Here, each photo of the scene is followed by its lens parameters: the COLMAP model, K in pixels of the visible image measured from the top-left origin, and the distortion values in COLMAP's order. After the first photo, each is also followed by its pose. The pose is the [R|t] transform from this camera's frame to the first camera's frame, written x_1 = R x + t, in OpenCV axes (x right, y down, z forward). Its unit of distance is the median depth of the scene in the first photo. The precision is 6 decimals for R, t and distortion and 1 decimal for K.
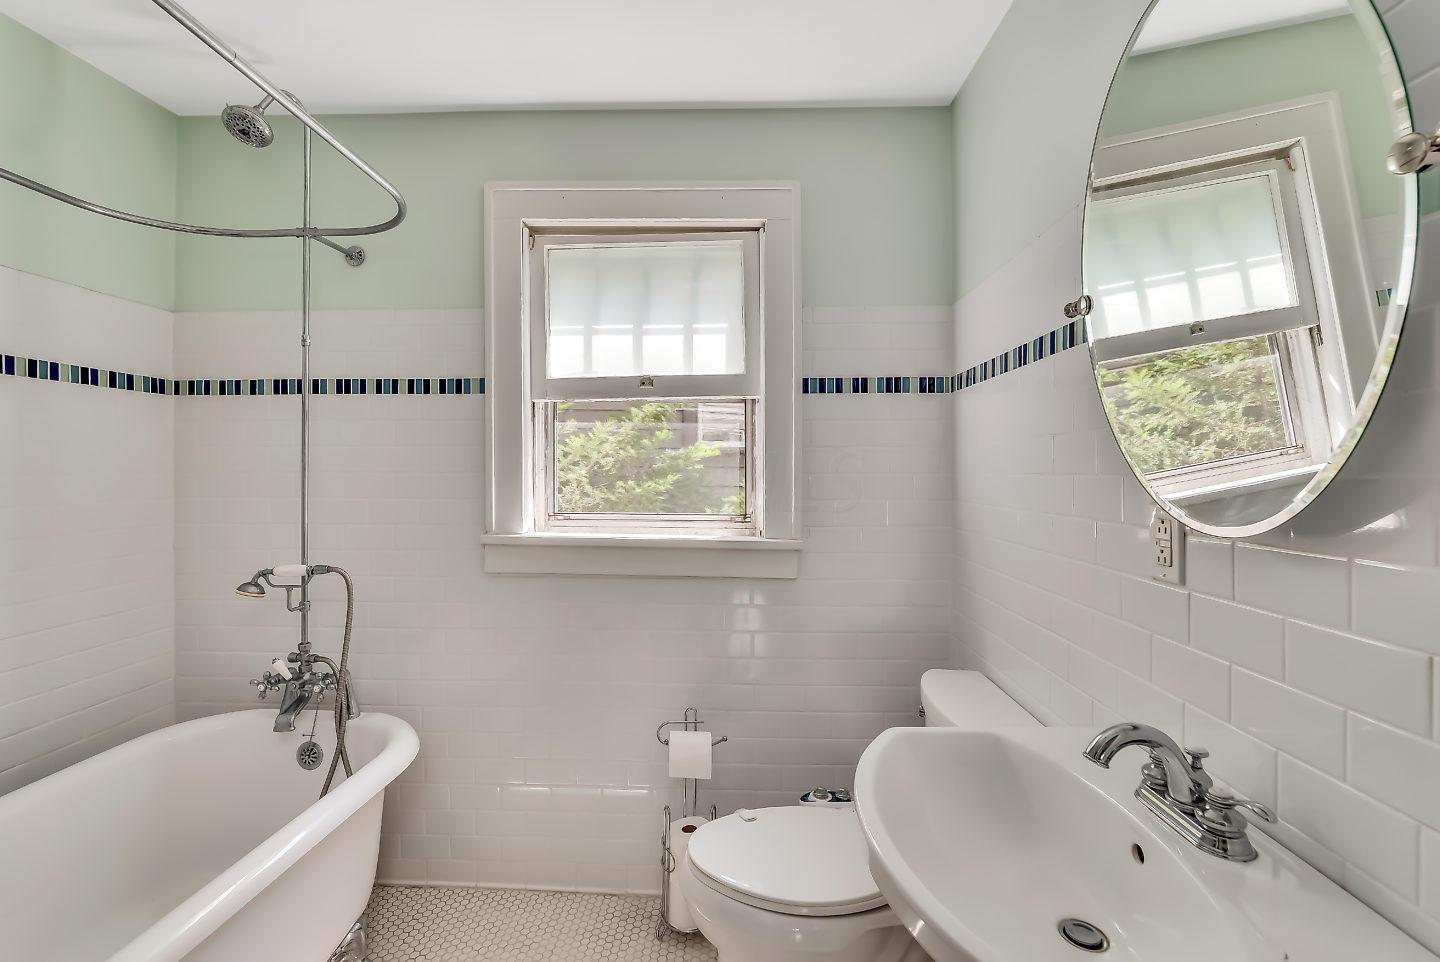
lens RADIAL K [[667.5, 0, 720.0], [0, 667.5, 481.0], [0, 0, 1]] dist [0.012108, -0.000381]
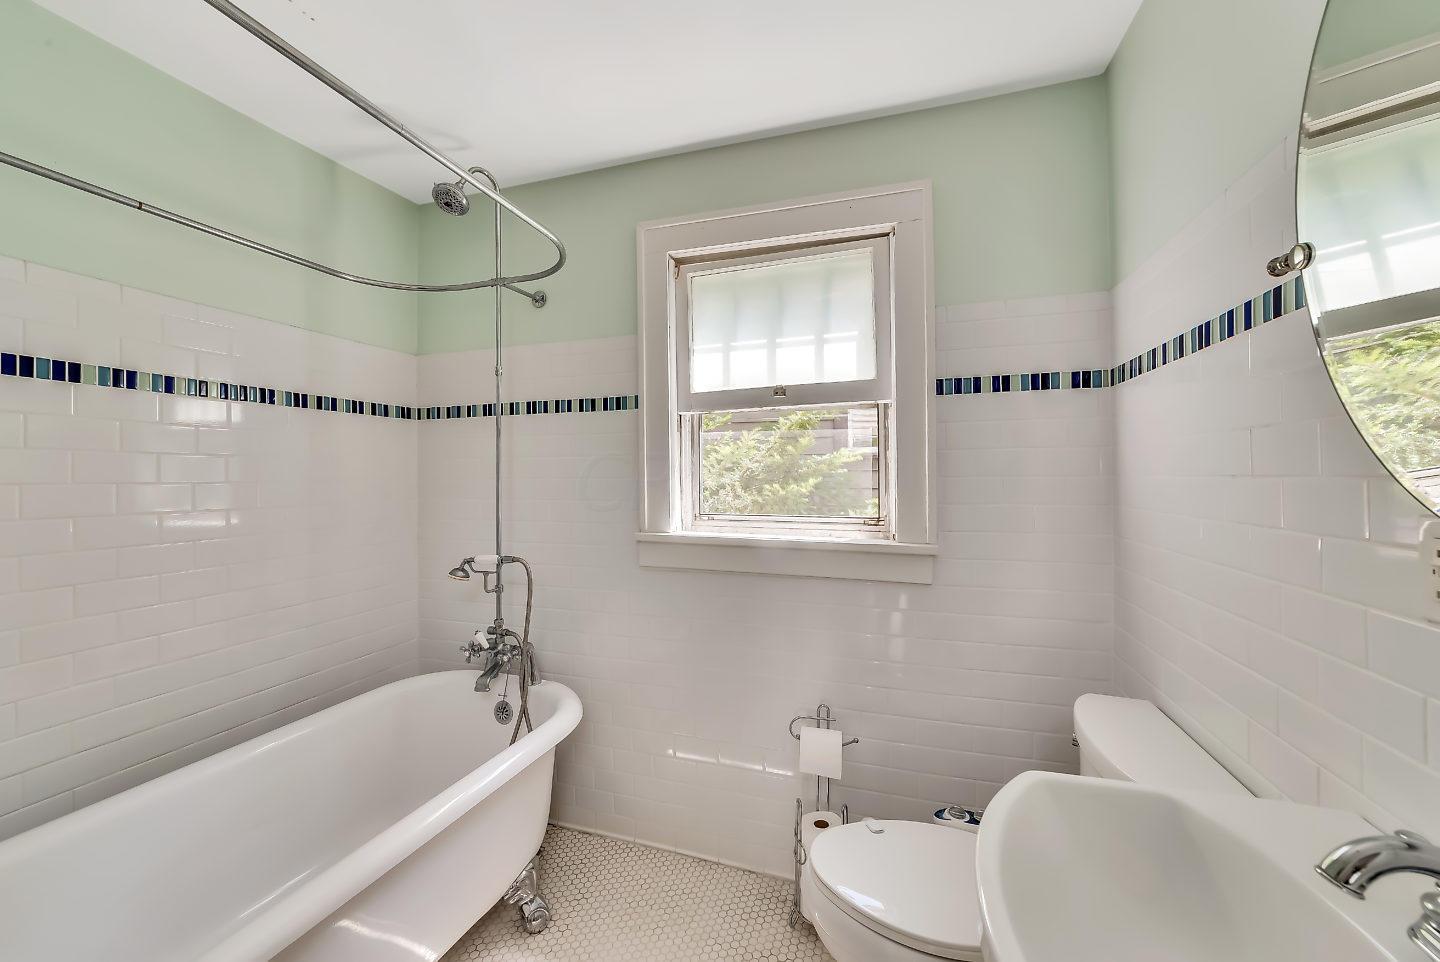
lens RADIAL K [[572.3, 0, 715.4], [0, 572.3, 477.2], [0, 0, 1]] dist [0.000116, 0.000535]
pose [[0.960497, -0.007037, -0.278202, 0.045153], [0.003793, 0.999918, -0.012198, -0.001528], [0.278265, 0.010661, 0.960445, 0.105108]]
